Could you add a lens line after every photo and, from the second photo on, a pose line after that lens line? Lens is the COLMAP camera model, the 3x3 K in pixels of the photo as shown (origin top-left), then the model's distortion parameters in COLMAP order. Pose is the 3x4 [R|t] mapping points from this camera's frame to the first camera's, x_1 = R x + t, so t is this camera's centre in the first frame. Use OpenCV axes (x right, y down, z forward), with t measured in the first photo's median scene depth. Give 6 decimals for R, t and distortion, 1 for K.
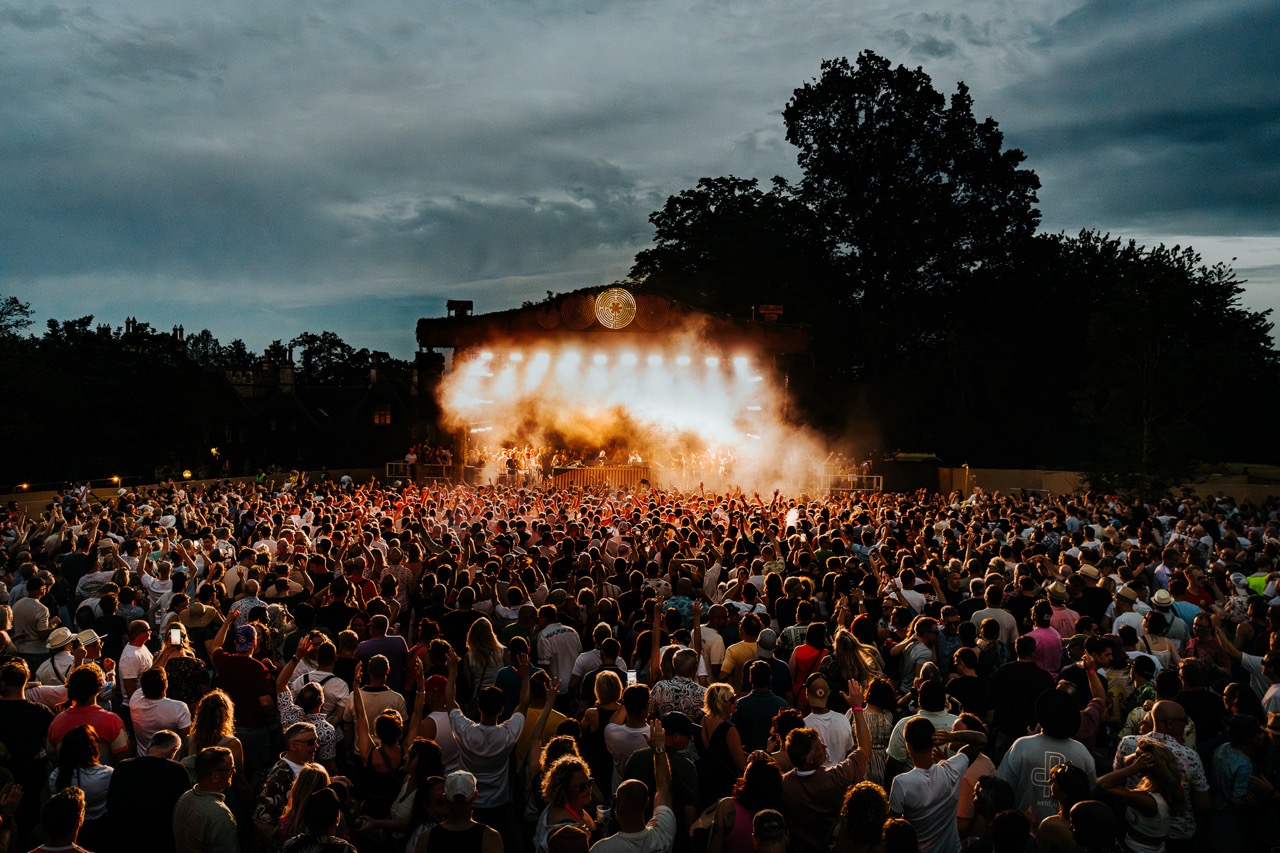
lens RADIAL K [[993.7, 0, 637.7], [0, 993.7, 421.1], [0, 0, 1]] dist [0.001986, 0.004213]
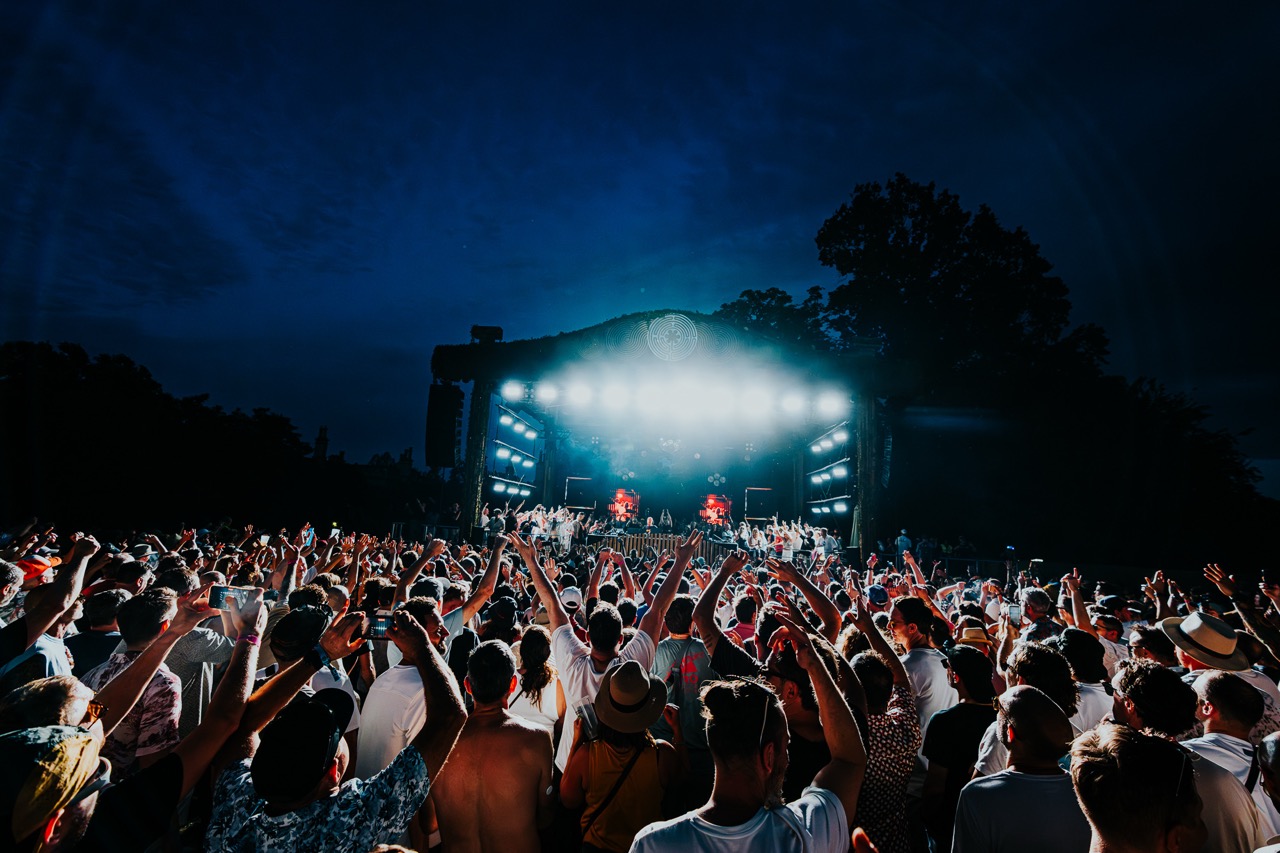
lens RADIAL K [[581.3, 0, 635.7], [0, 581.3, 424.2], [0, 0, 1]] dist [-0.017019, 0.002691]
pose [[0.997811, 0.029800, -0.059036, -0.016046], [-0.040085, 0.982569, -0.181526, 0.032620], [0.052597, 0.183496, 0.981612, 0.399818]]
